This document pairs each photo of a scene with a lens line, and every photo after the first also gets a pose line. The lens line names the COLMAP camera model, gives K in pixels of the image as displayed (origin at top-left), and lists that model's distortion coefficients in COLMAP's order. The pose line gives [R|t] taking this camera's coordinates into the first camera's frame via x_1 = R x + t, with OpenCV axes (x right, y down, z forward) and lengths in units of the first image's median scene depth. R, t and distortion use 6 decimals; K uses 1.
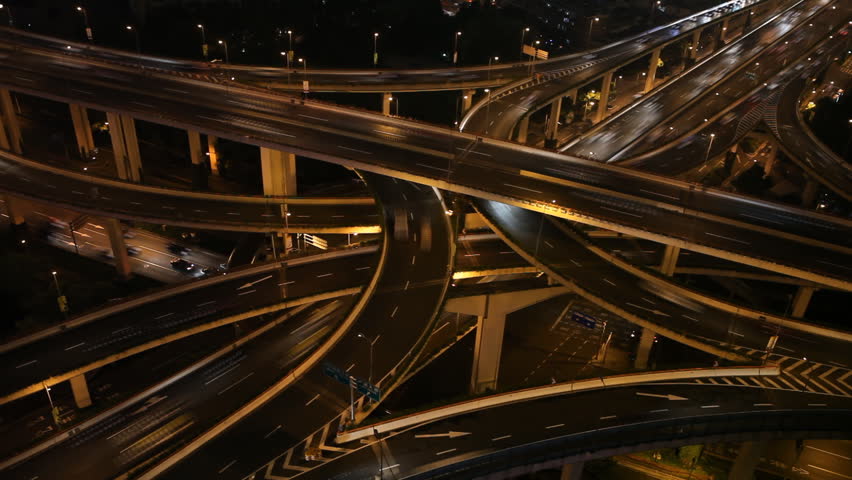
lens RADIAL K [[714.5, 0, 424.2], [0, 714.5, 241.2], [0, 0, 1]] dist [-0.055677, 0.021147]
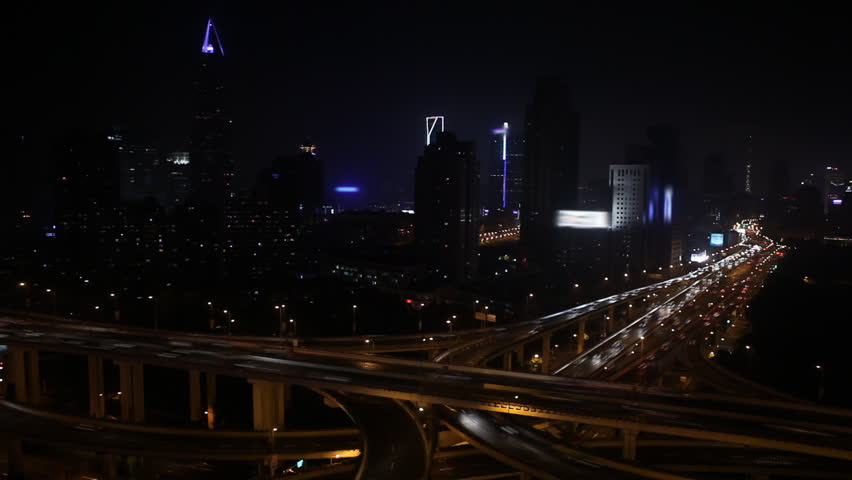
lens RADIAL K [[590.0, 0, 423.6], [0, 590.0, 238.3], [0, 0, 1]] dist [-0.103902, 0.075866]
pose [[0.997611, -0.035302, 0.059376, -0.006687], [0.059091, 0.881303, -0.468843, 0.108964], [-0.035777, 0.471232, 0.881283, 0.063495]]
